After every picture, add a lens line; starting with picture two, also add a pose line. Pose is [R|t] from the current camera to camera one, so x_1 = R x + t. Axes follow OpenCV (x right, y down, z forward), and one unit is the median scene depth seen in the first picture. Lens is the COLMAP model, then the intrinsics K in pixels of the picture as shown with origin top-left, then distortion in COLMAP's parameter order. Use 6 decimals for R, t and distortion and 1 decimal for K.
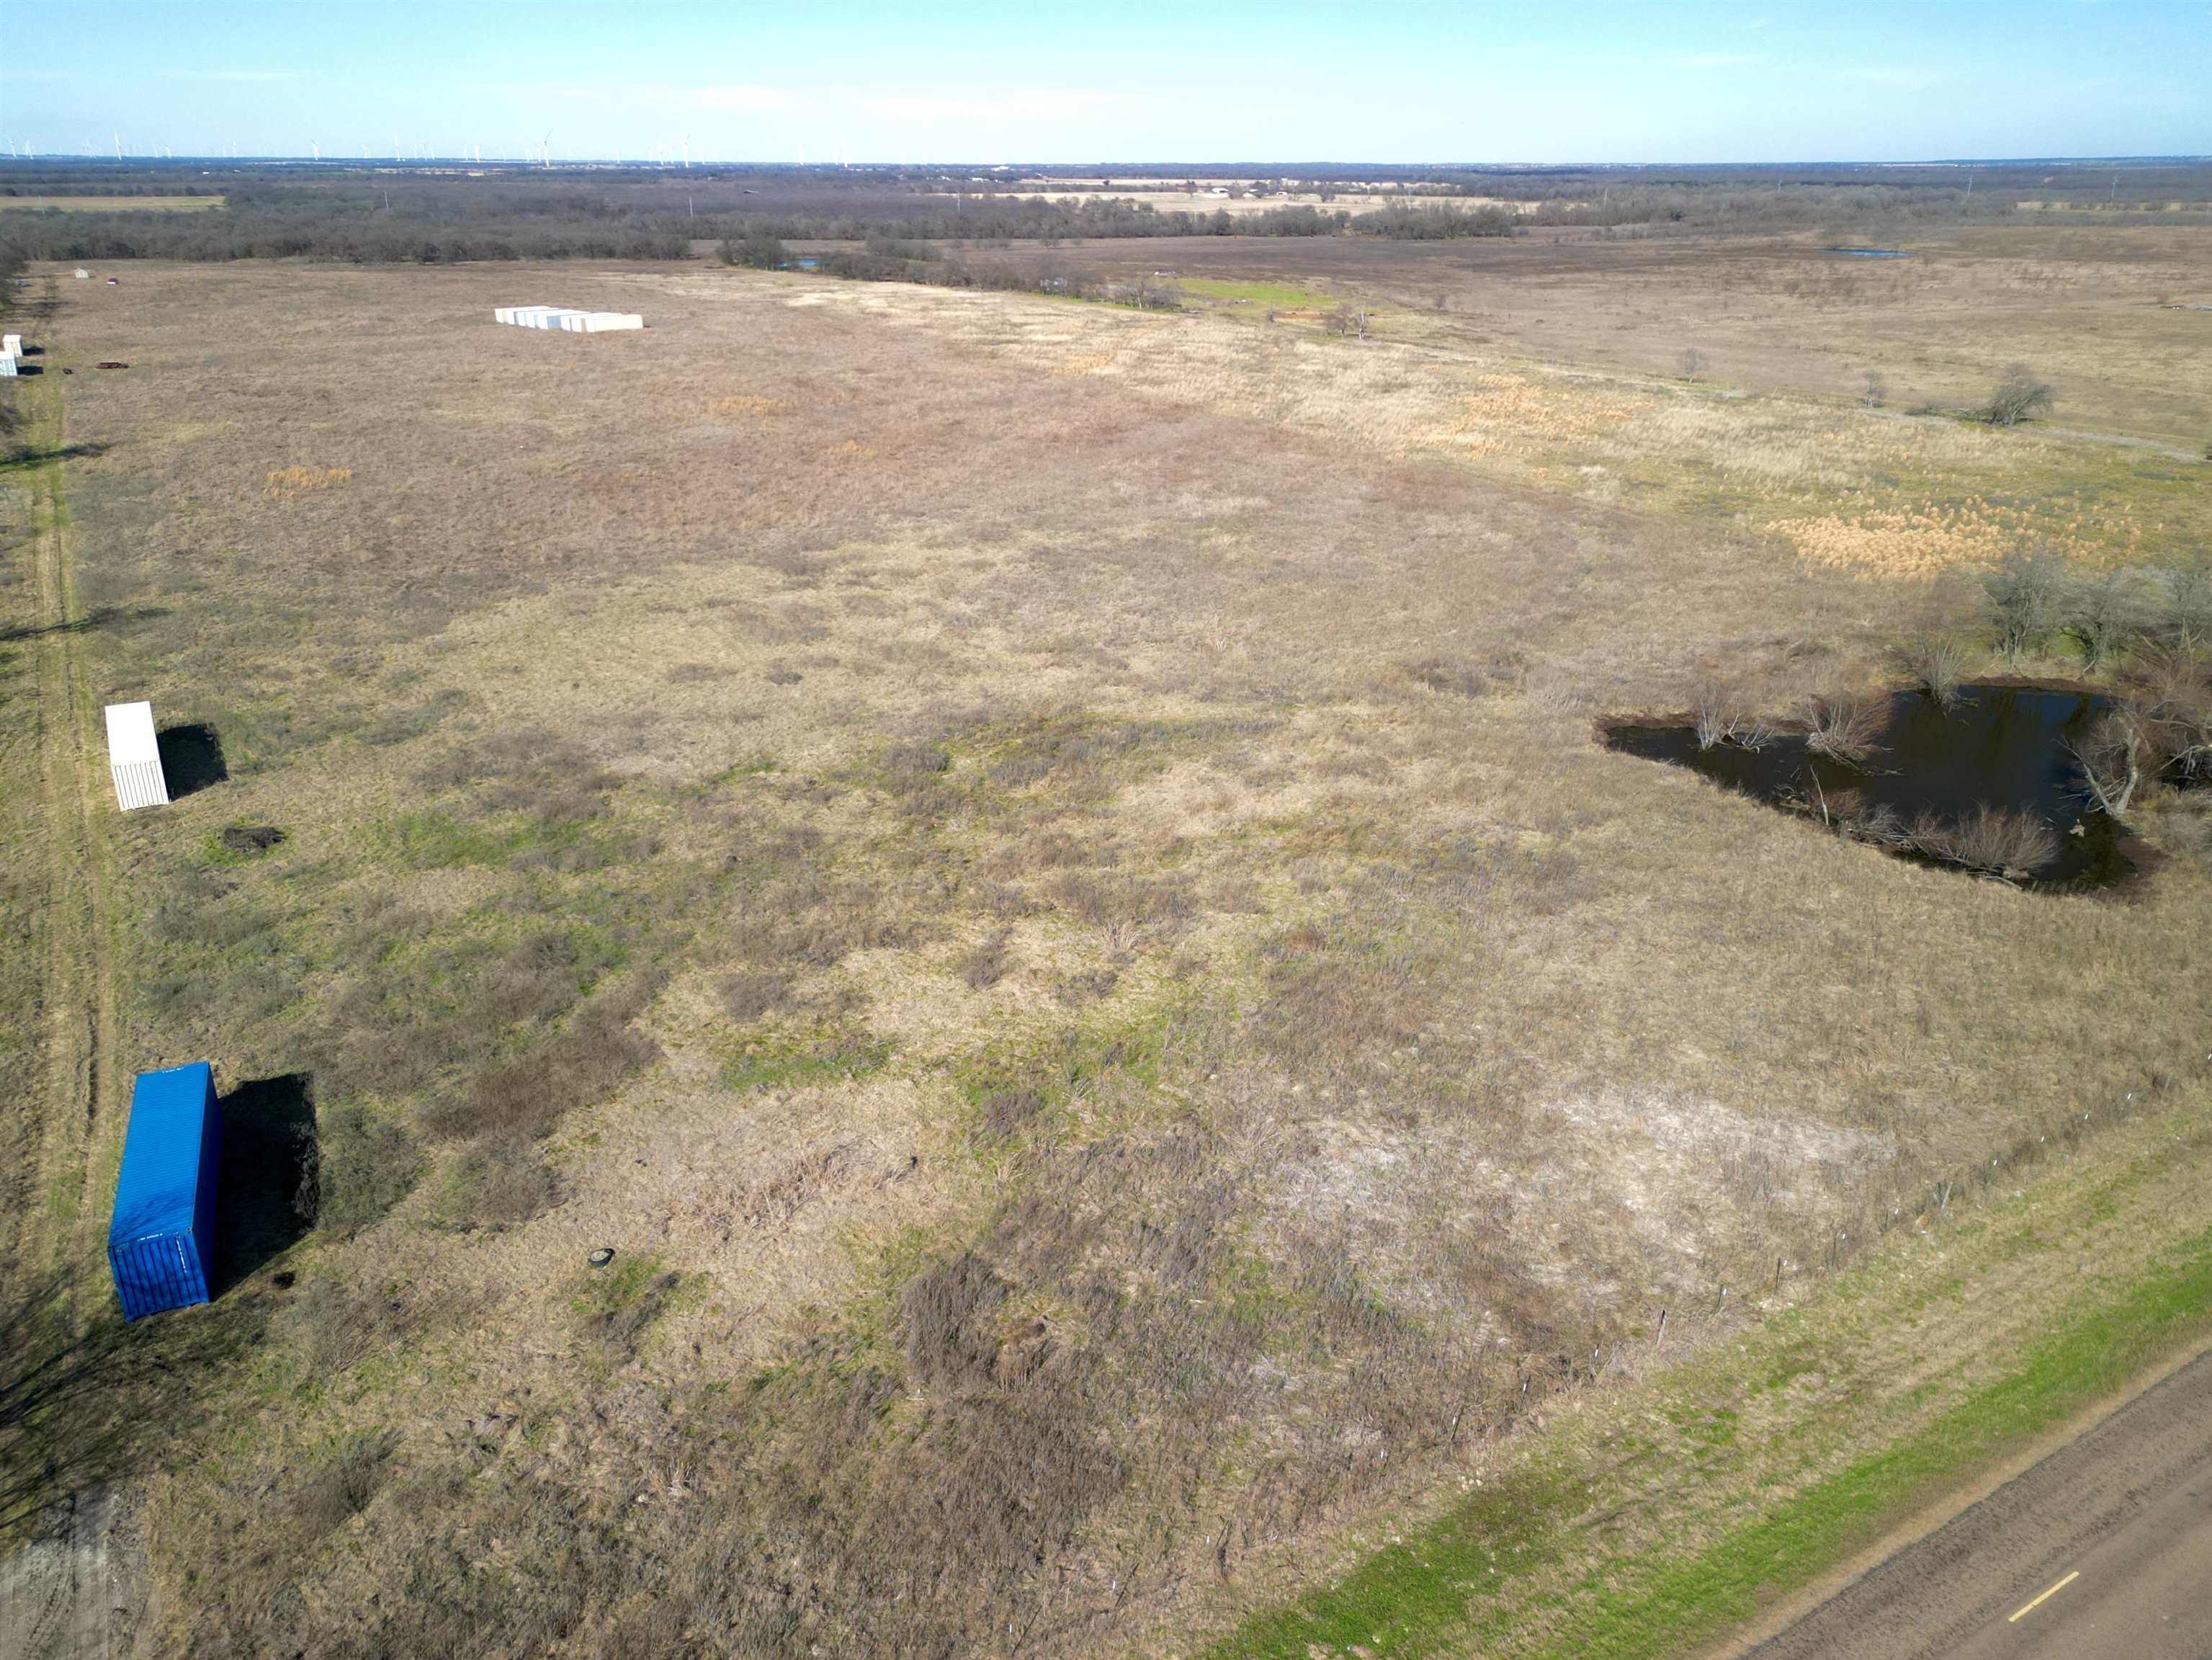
lens RADIAL K [[1611.4, 0, 1106.0], [0, 1611.4, 830.0], [0, 0, 1]] dist [0.097677, -0.103939]
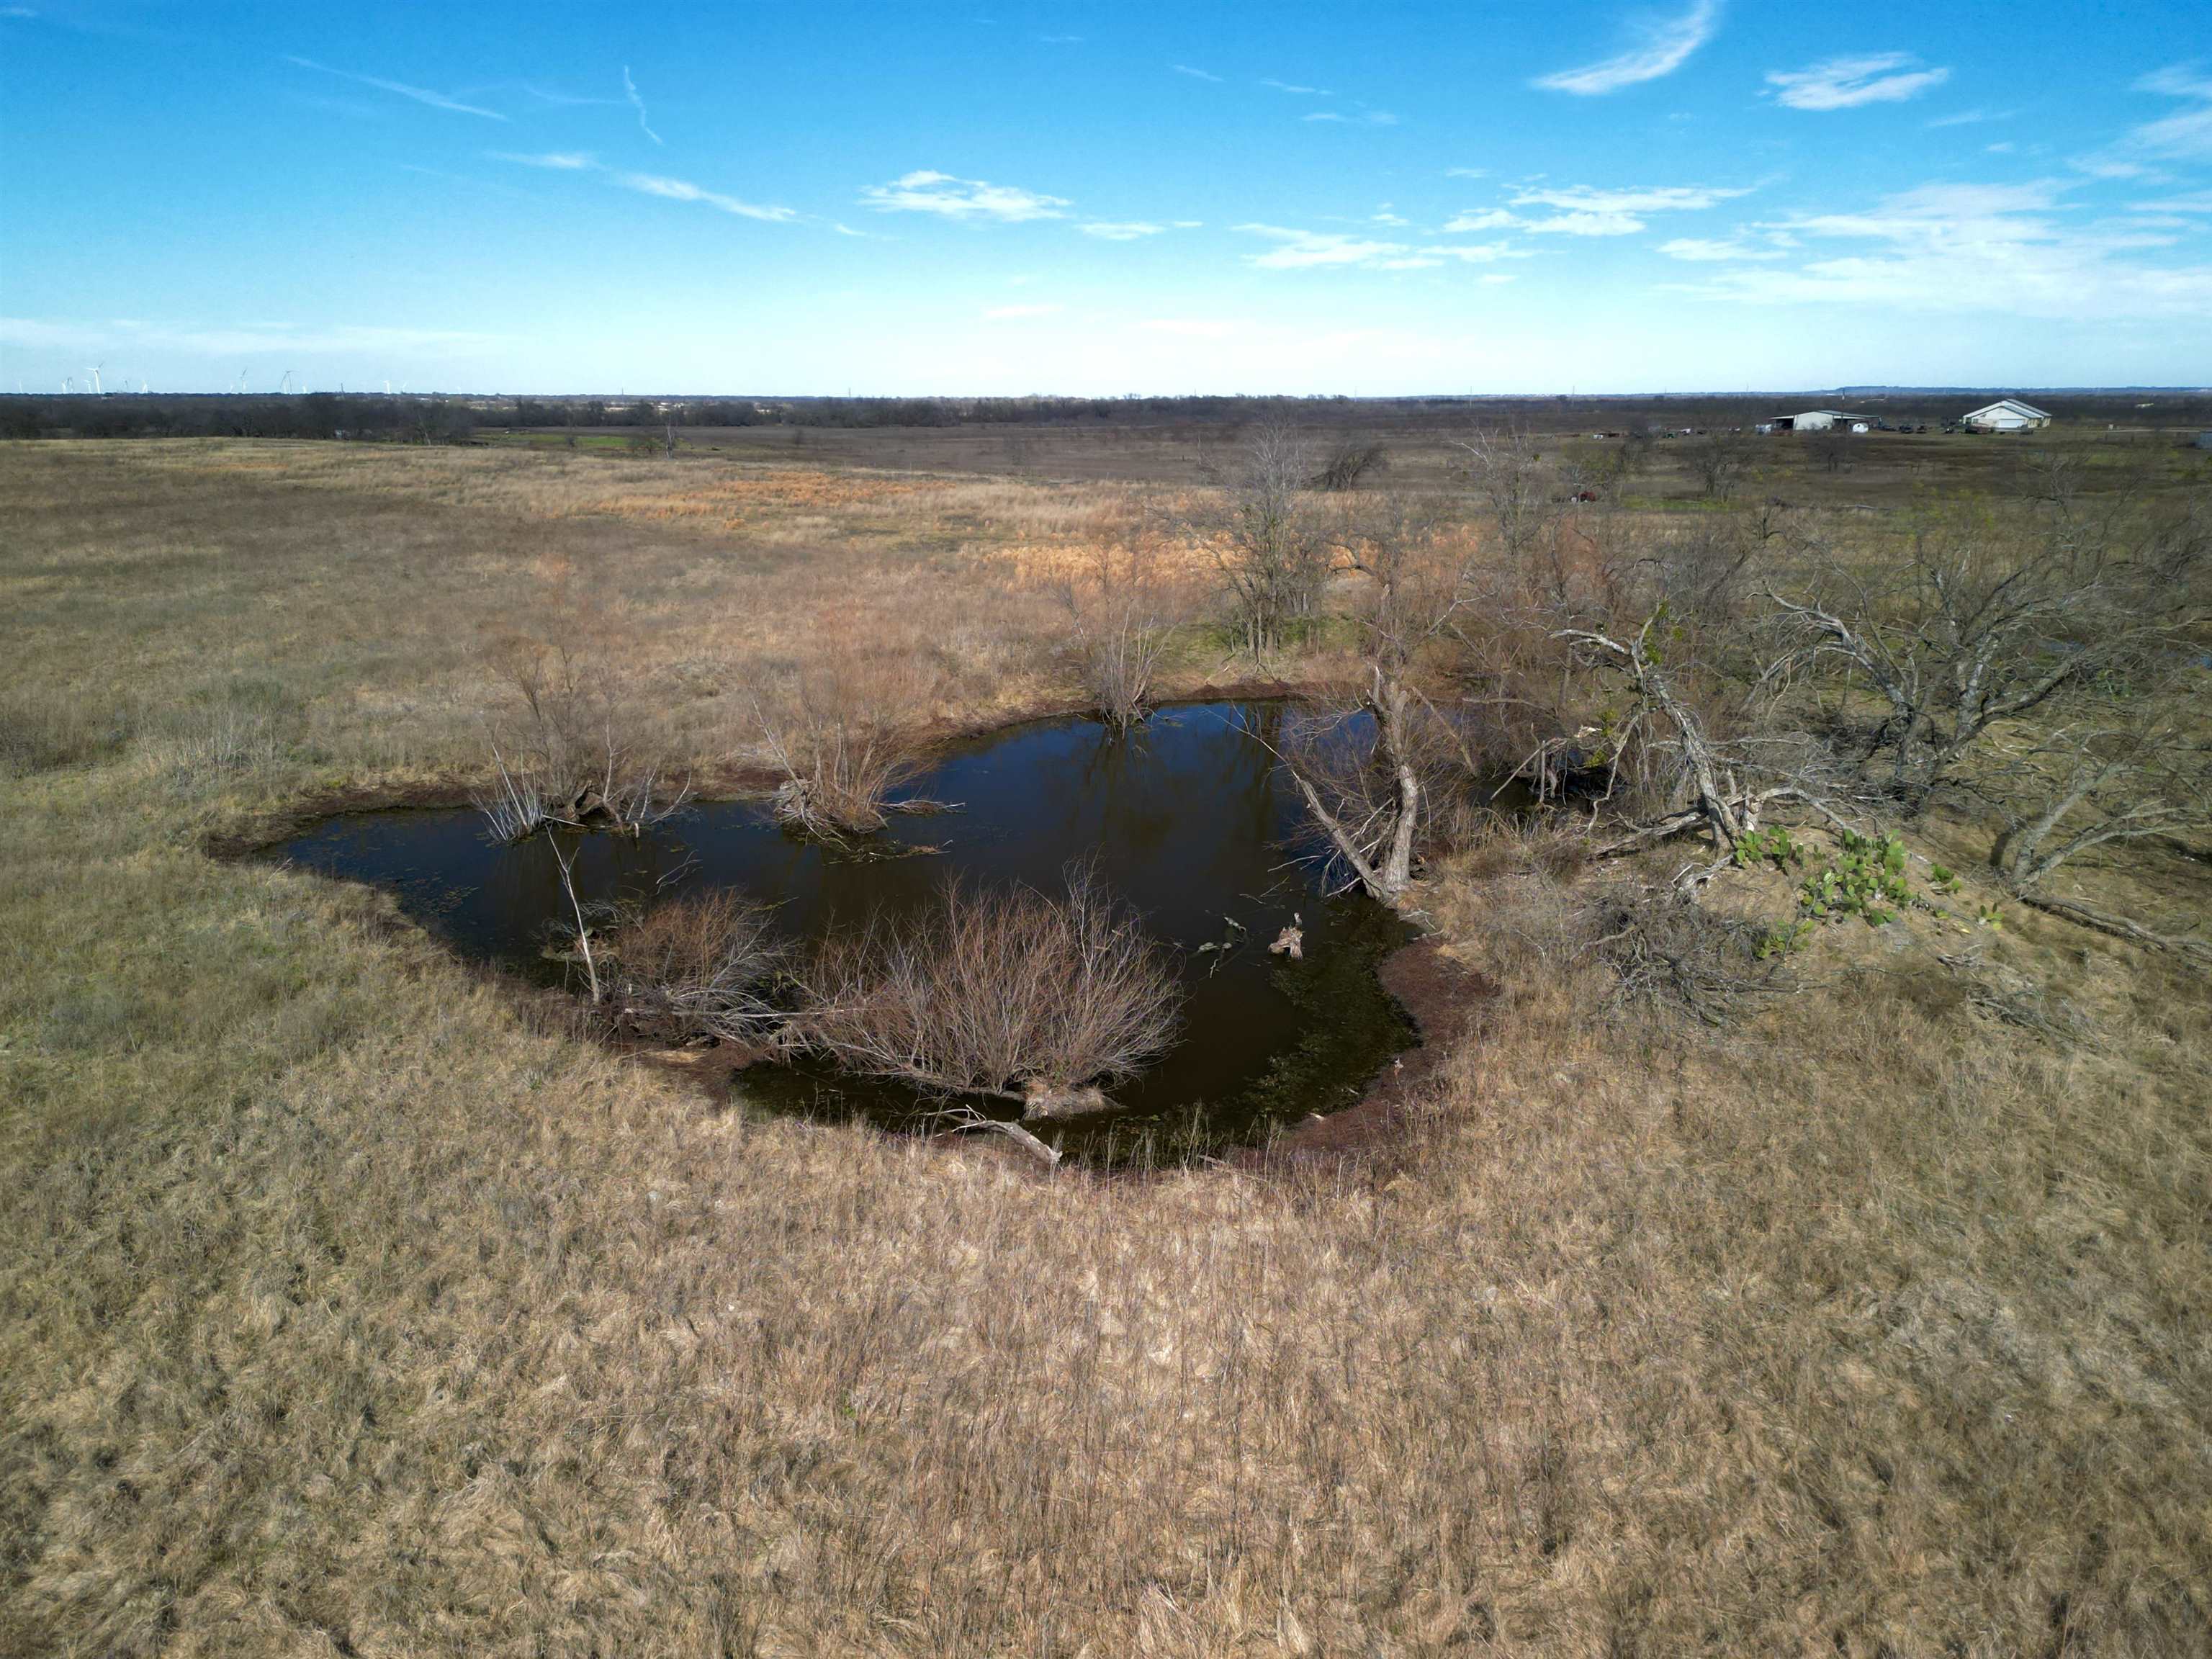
lens RADIAL K [[1611.2, 0, 1106.0], [0, 1611.2, 829.5], [0, 0, 1]] dist [0.097677, -0.103939]
pose [[0.954604, -0.078051, 0.287472, 0.474657], [0.113433, 0.987600, -0.108532, 0.010575], [-0.275436, 0.136214, 0.951620, 0.700510]]
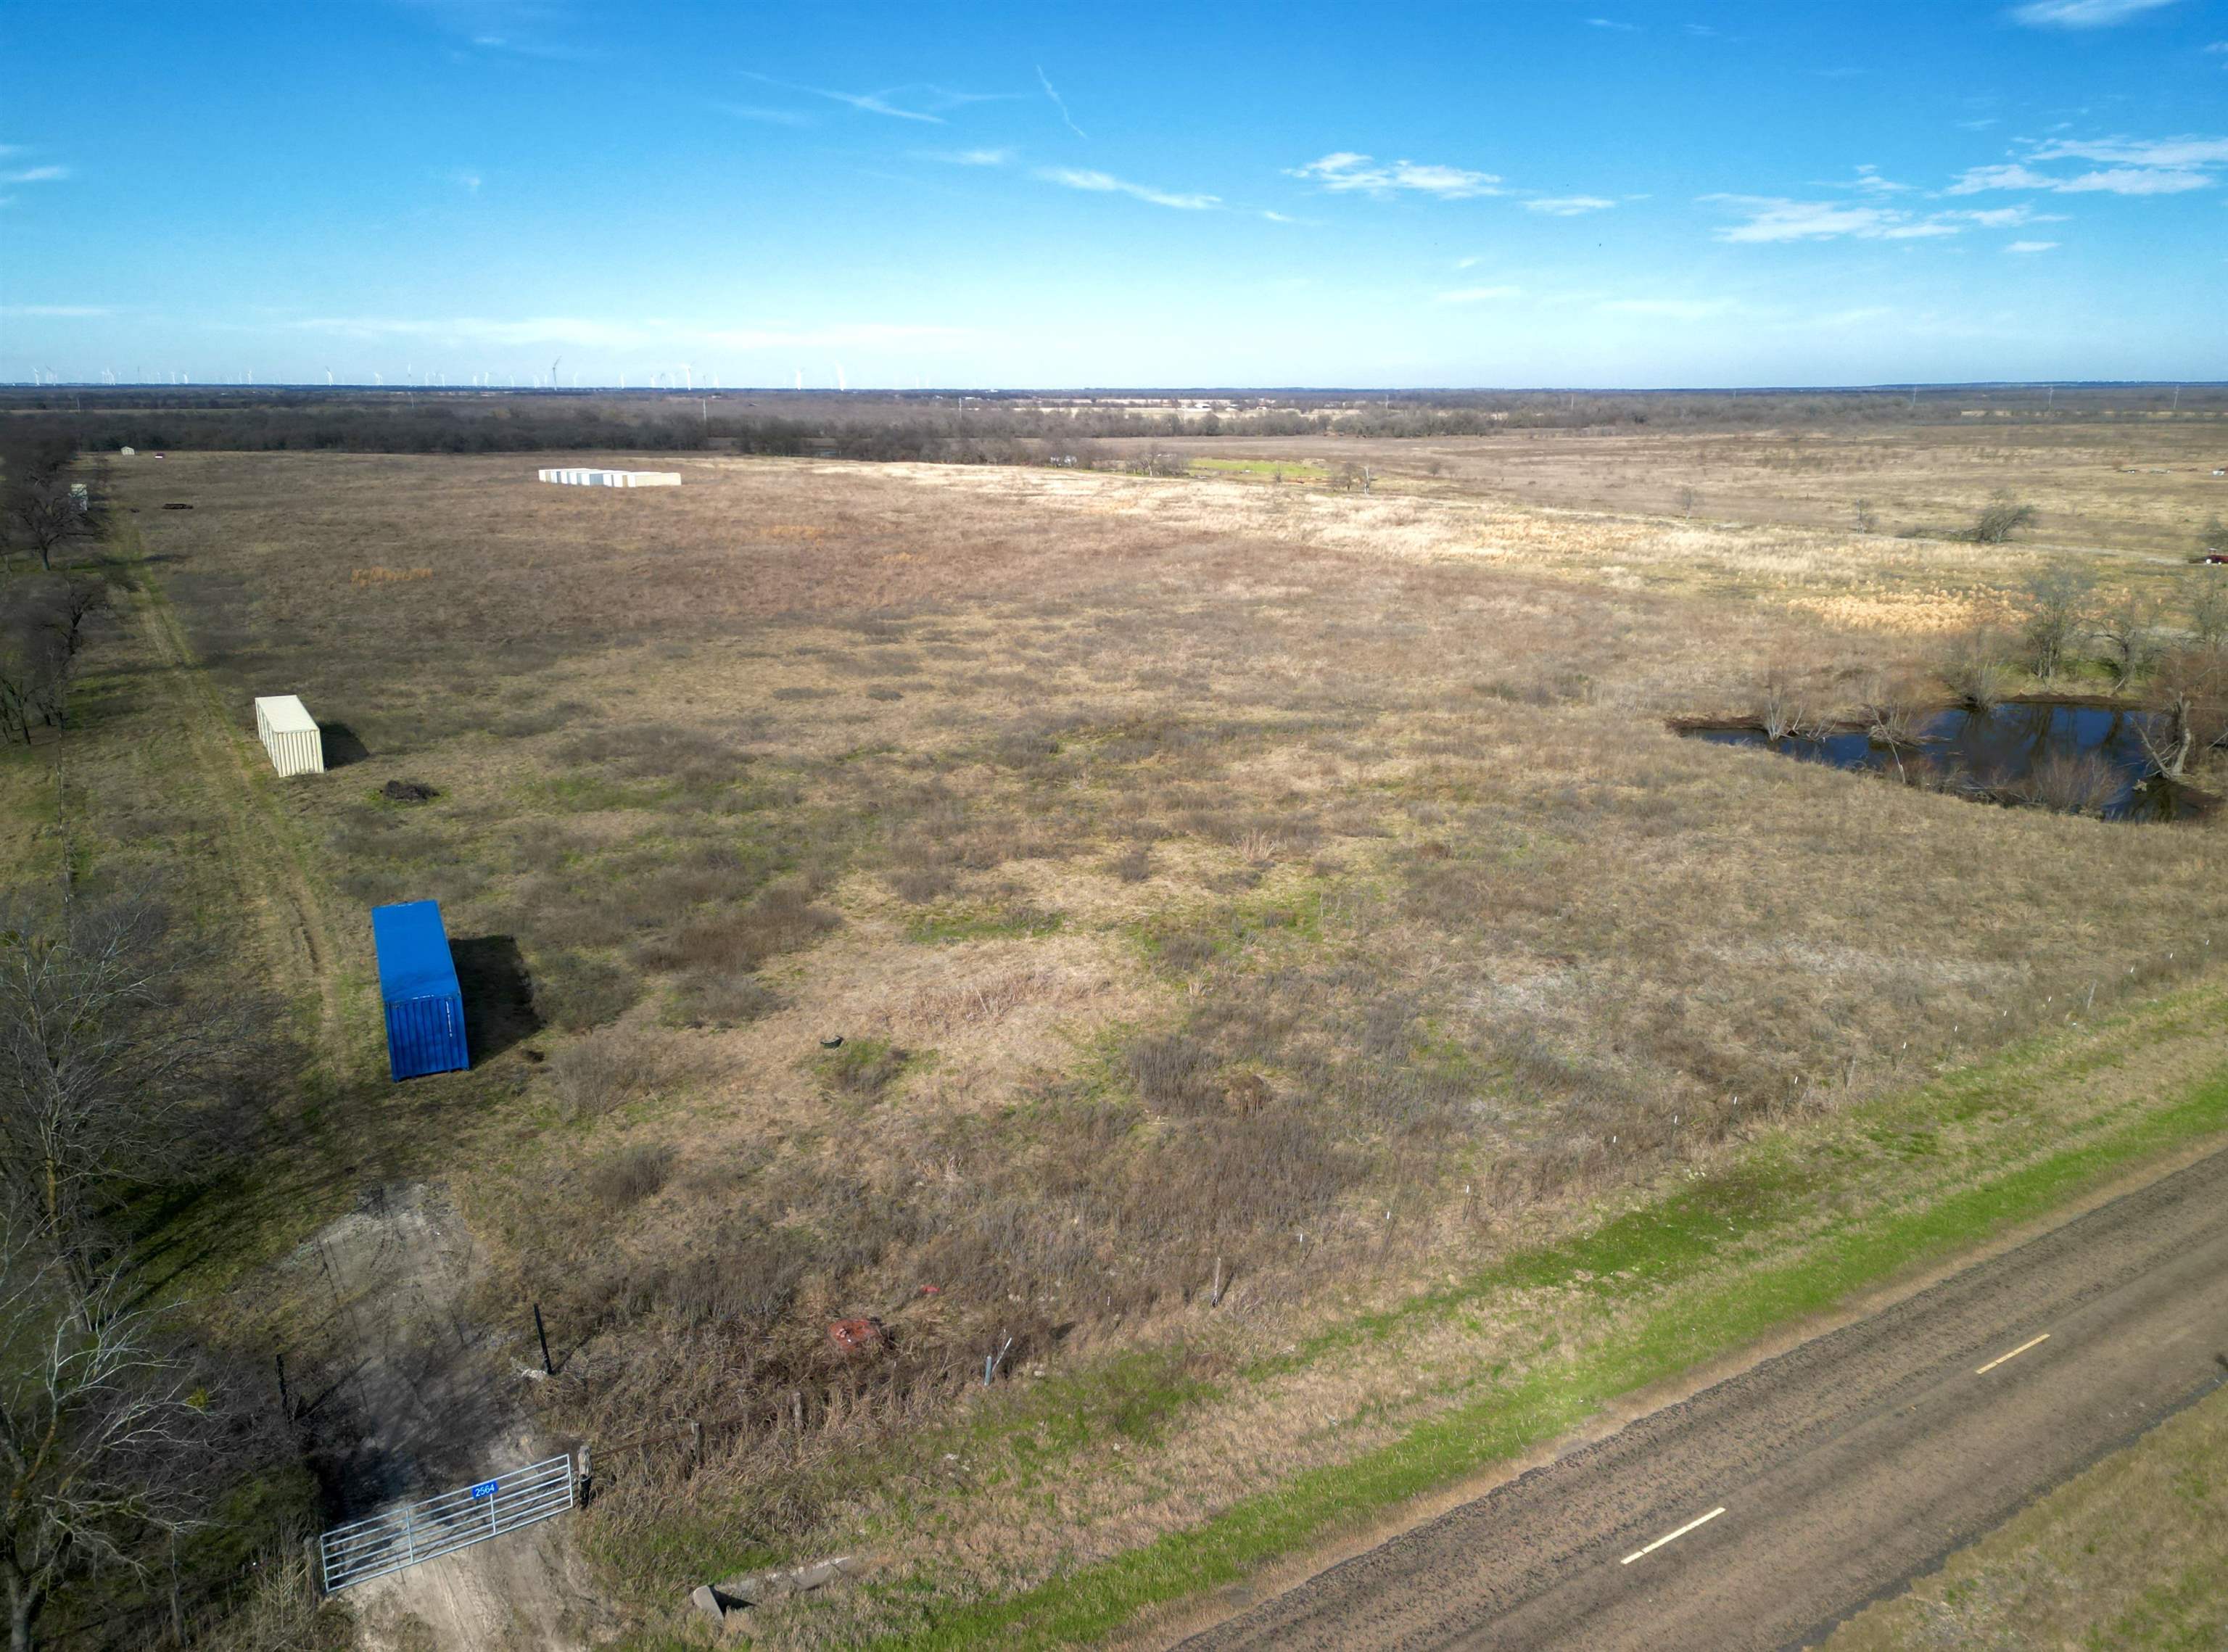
lens RADIAL K [[1600.3, 0, 1116.8], [0, 1600.3, 829.0], [0, 0, 1]] dist [0.111912, -0.127698]
pose [[0.999878, -0.003410, 0.015237, -0.088780], [0.005213, 0.992771, -0.119910, 0.159540], [-0.014718, 0.119975, 0.992668, -0.035429]]
